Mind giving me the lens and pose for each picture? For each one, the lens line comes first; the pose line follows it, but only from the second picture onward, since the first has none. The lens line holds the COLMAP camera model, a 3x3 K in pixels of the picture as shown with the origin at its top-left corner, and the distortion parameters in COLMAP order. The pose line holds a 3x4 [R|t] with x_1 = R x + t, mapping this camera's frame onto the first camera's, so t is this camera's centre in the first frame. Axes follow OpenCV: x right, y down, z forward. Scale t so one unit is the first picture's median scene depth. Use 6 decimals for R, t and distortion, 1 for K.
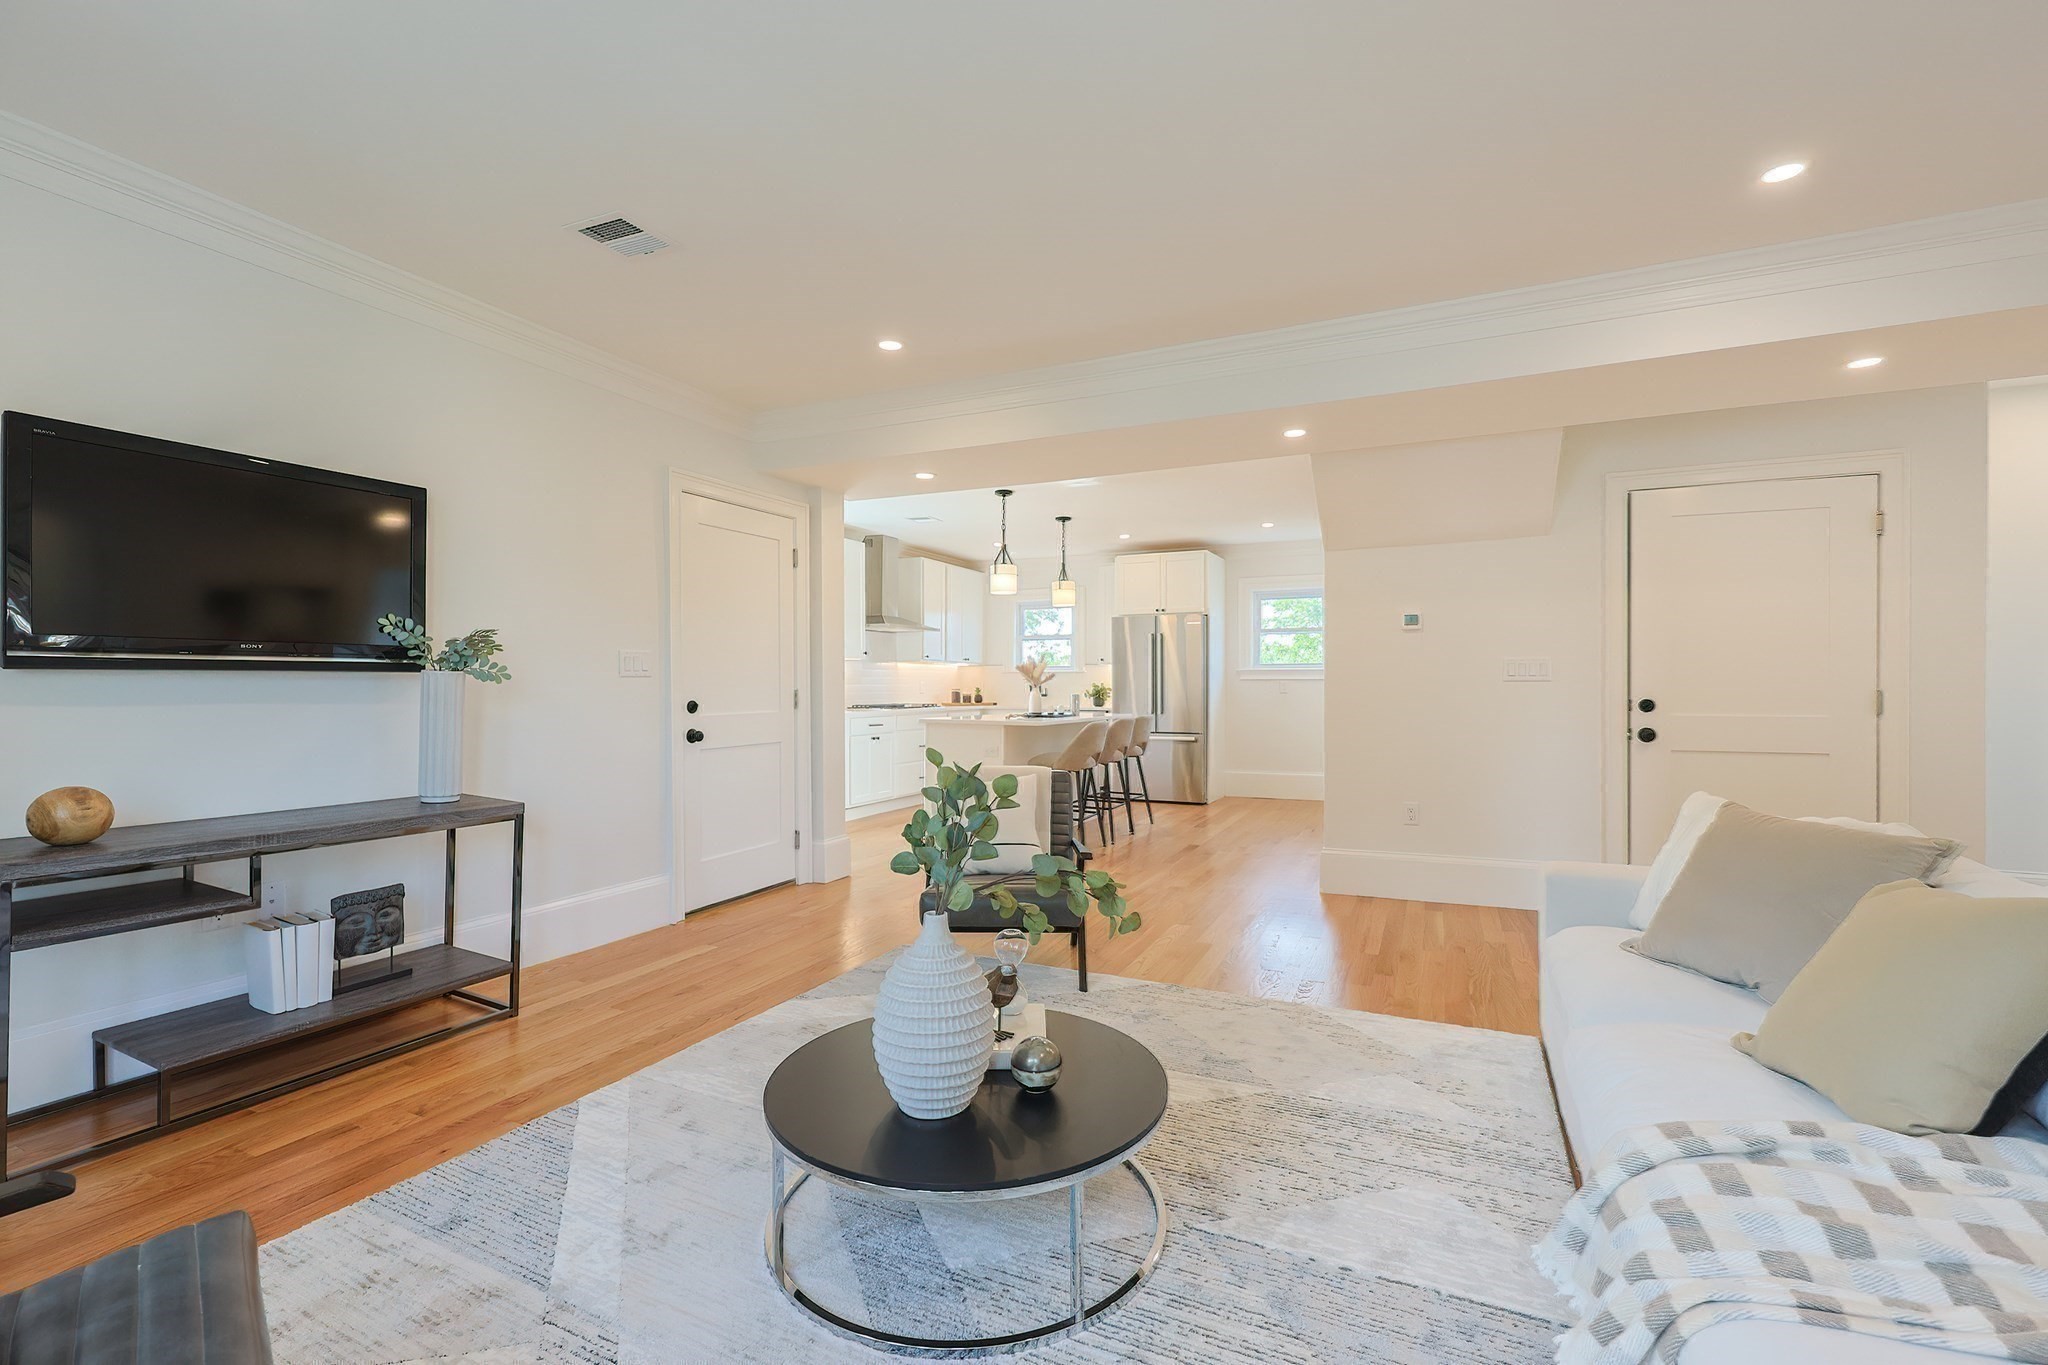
lens RADIAL K [[887.0, 0, 1026.0], [0, 887.0, 684.0], [0, 0, 1]] dist [-0.001092, 0.000101]
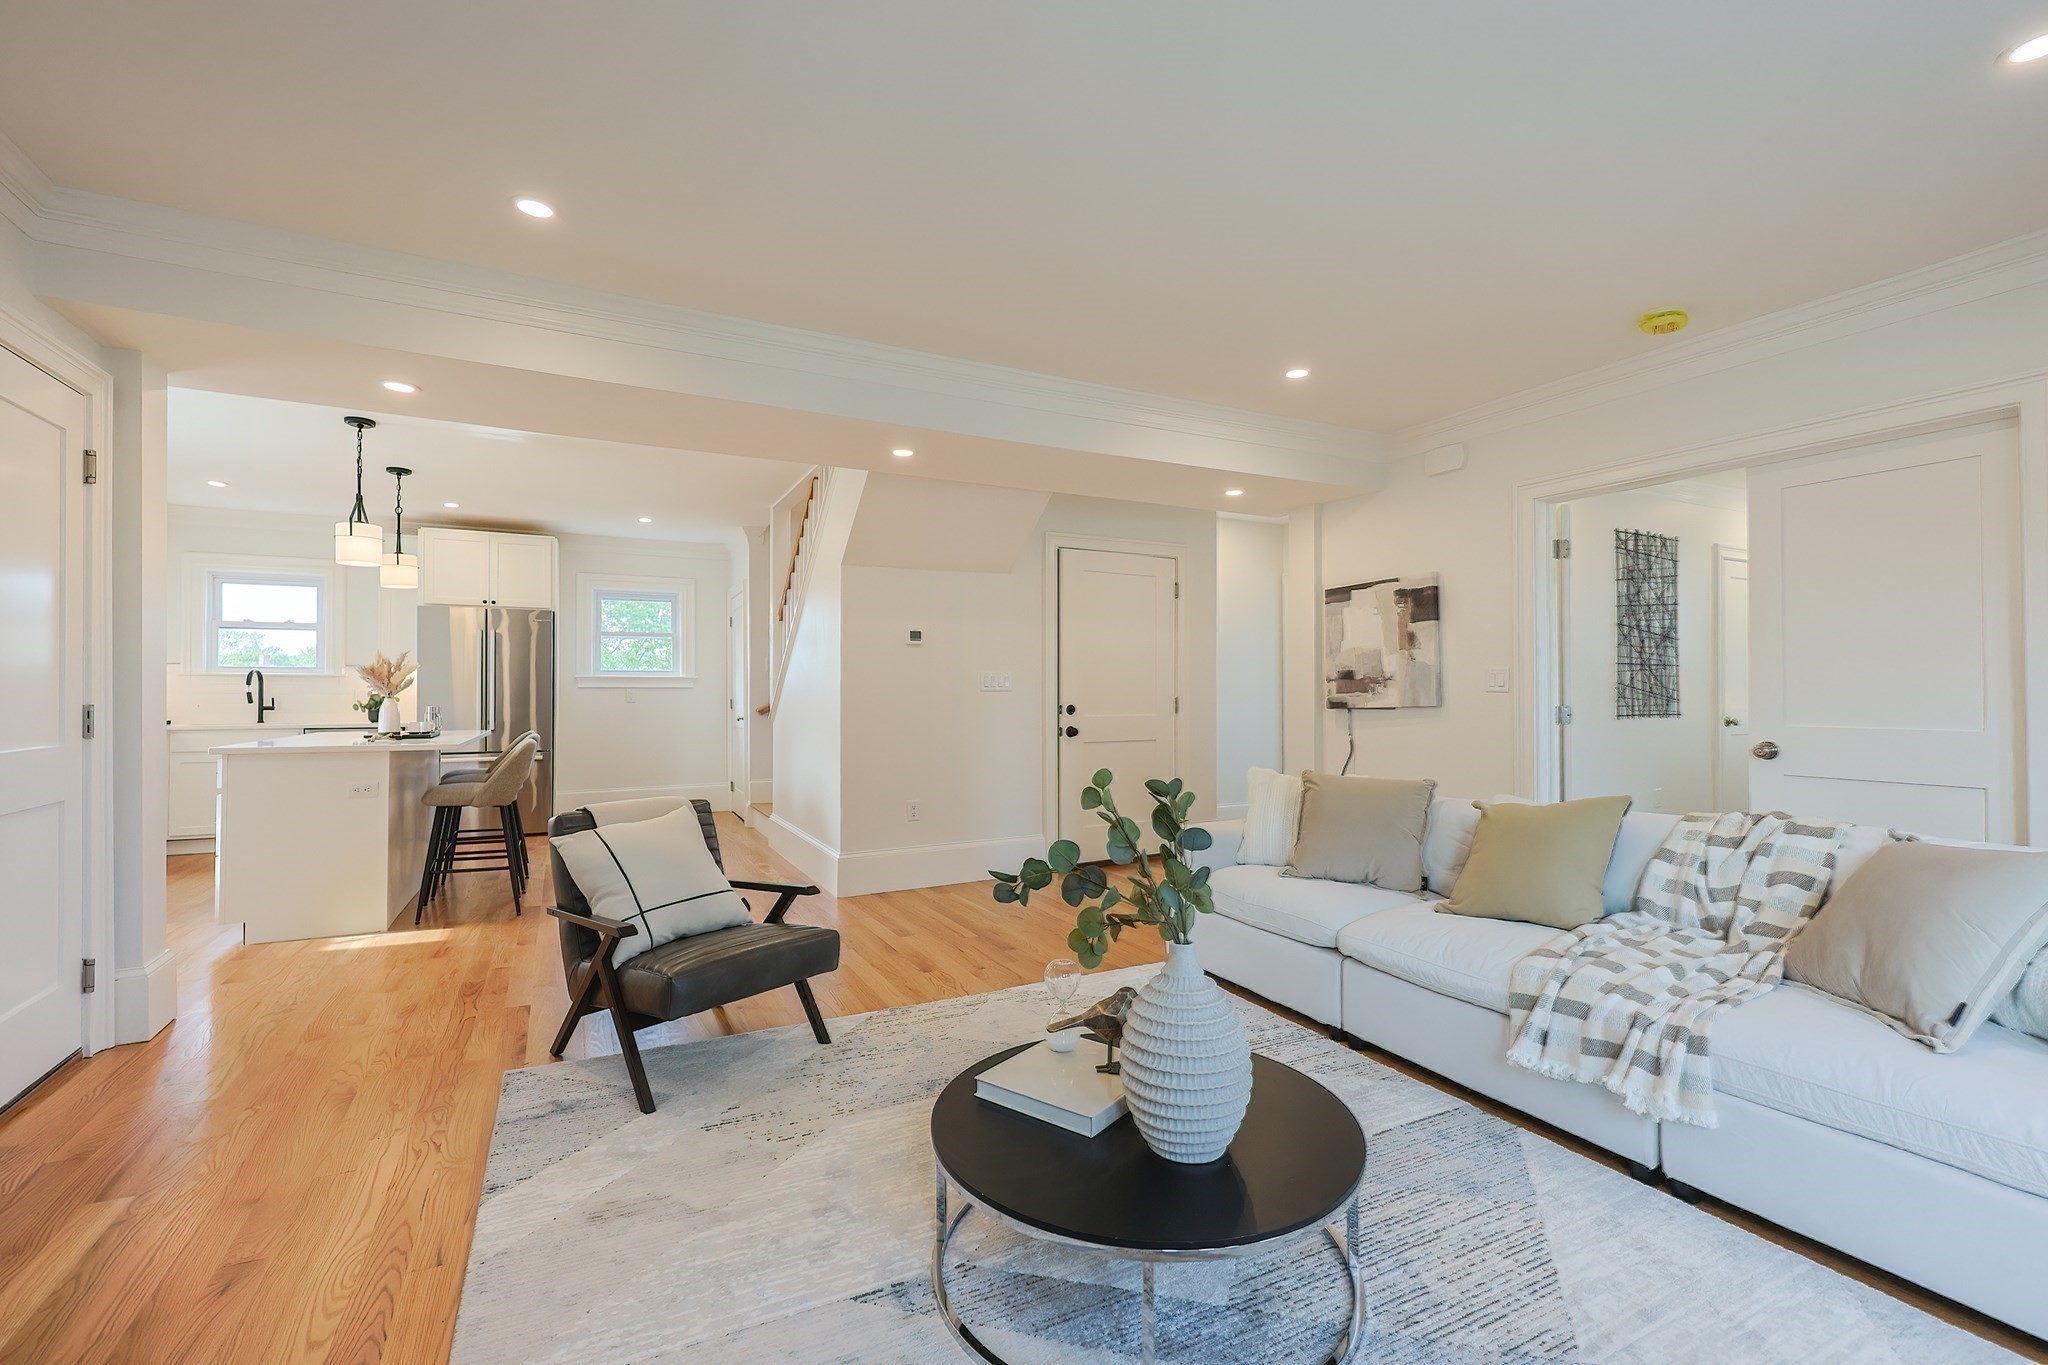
lens RADIAL K [[887.0, 0, 1026.3], [0, 887.0, 682.7], [0, 0, 1]] dist [-0.001092, 0.000101]
pose [[0.612733, 0.008635, 0.790243, -0.337455], [-0.001082, 0.999949, -0.010087, -0.002296], [-0.790289, 0.005325, 0.612711, 0.198118]]
